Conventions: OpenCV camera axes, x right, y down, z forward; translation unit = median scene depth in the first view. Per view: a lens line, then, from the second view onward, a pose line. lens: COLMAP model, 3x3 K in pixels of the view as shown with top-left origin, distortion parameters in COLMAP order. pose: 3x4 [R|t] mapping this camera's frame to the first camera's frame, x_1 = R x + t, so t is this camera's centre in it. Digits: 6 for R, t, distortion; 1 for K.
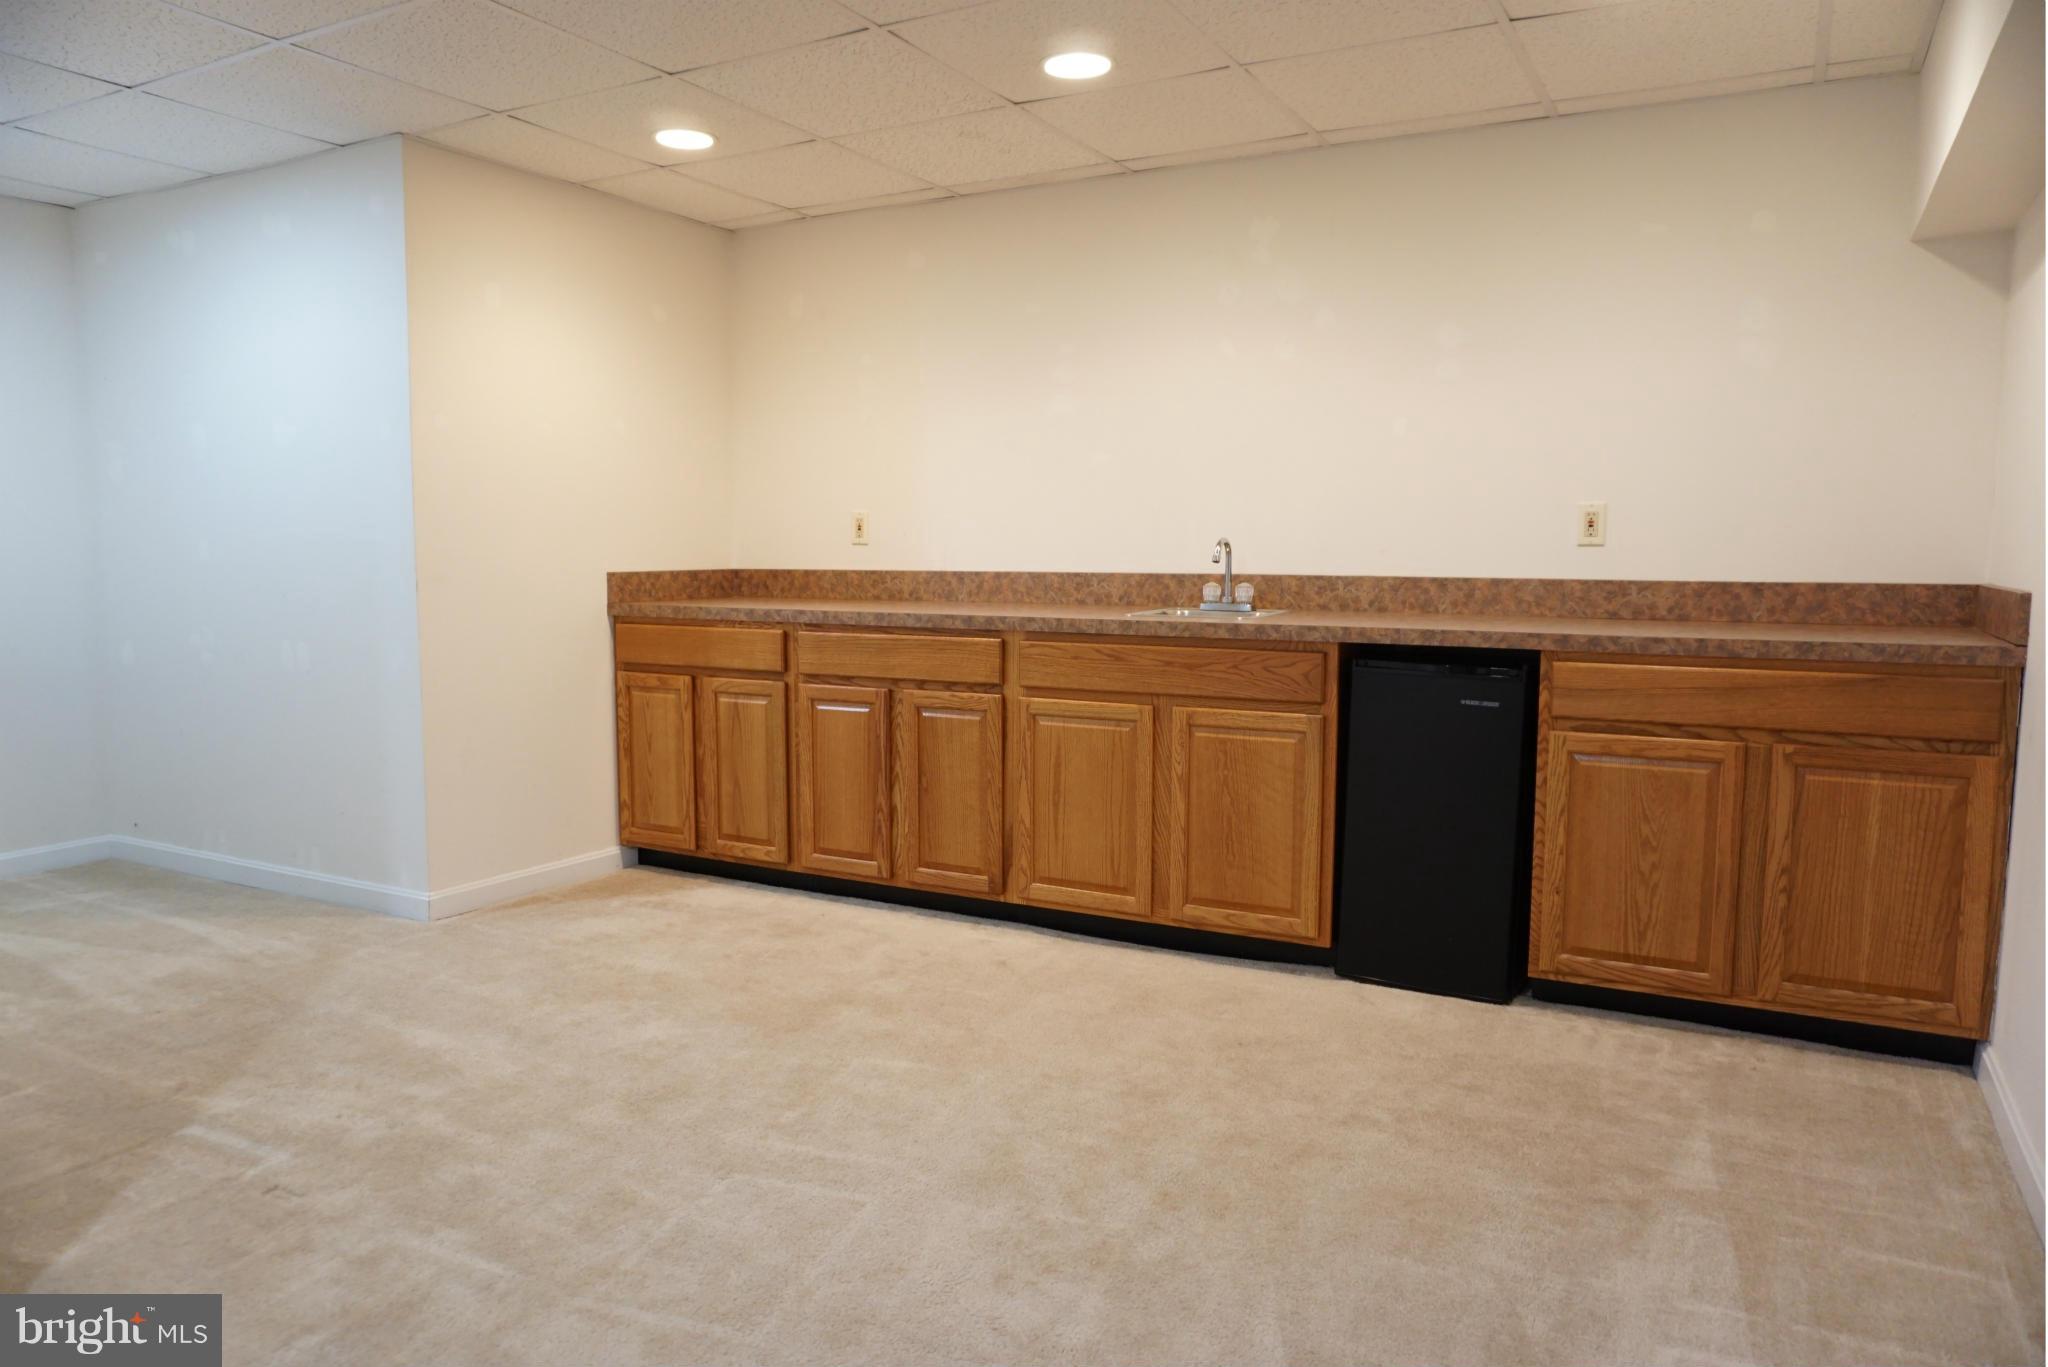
lens RADIAL K [[1365.6, 0, 1020.4], [0, 1365.6, 690.8], [0, 0, 1]] dist [-0.050680, 0.037931]
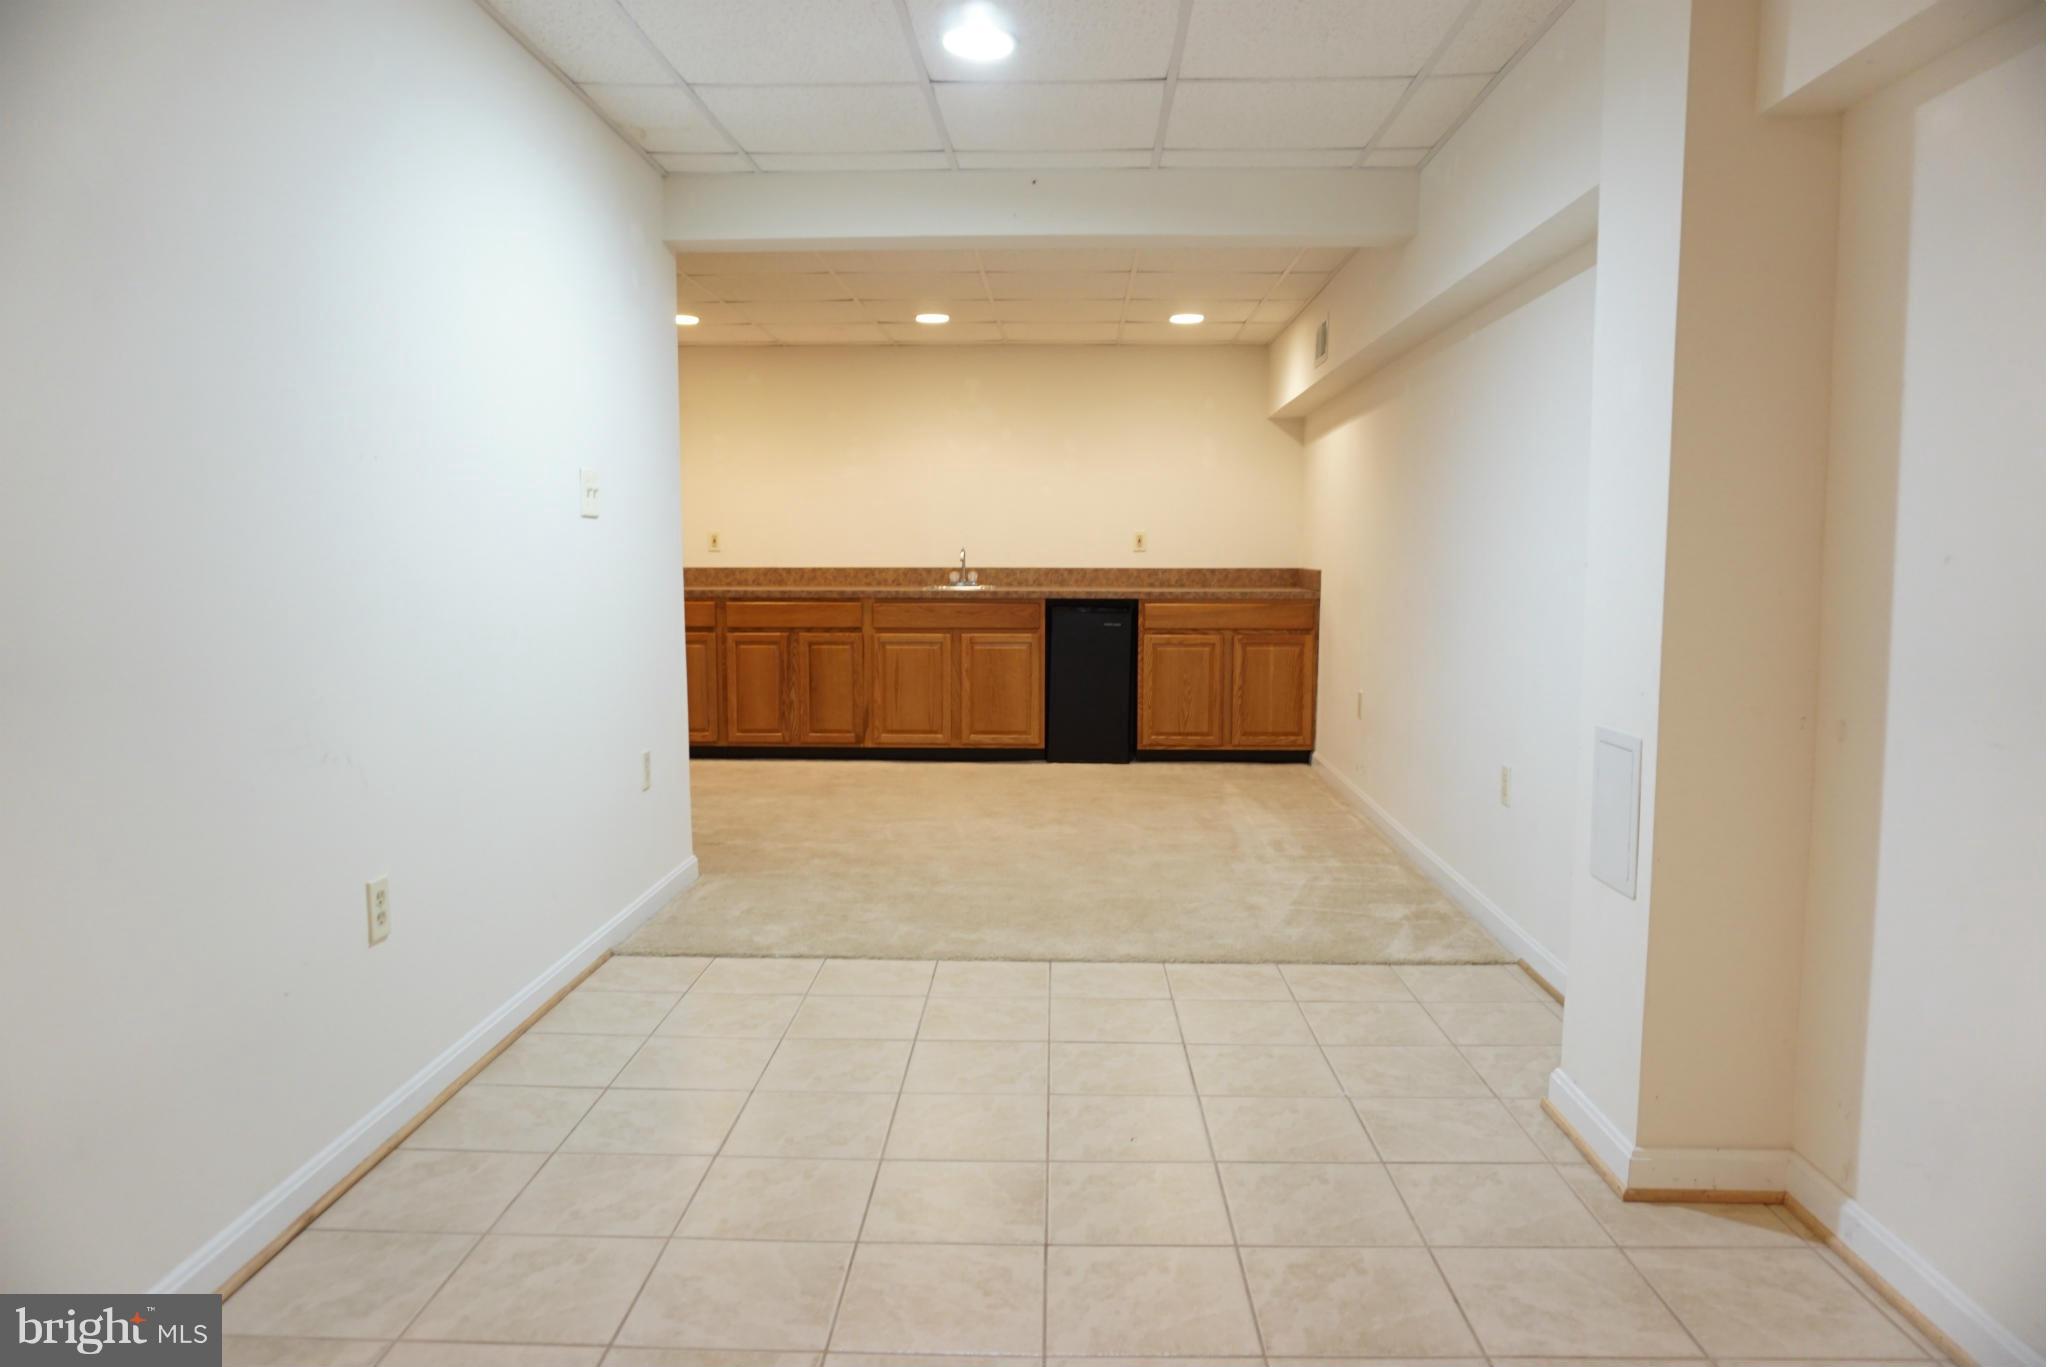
lens RADIAL K [[1365.6, 0, 1020.4], [0, 1365.6, 690.8], [0, 0, 1]] dist [-0.050680, 0.037931]
pose [[0.895608, -0.046727, 0.442383, -0.717389], [0.046753, 0.998848, 0.010852, 0.079110], [-0.442380, 0.010963, 0.896761, -0.837656]]
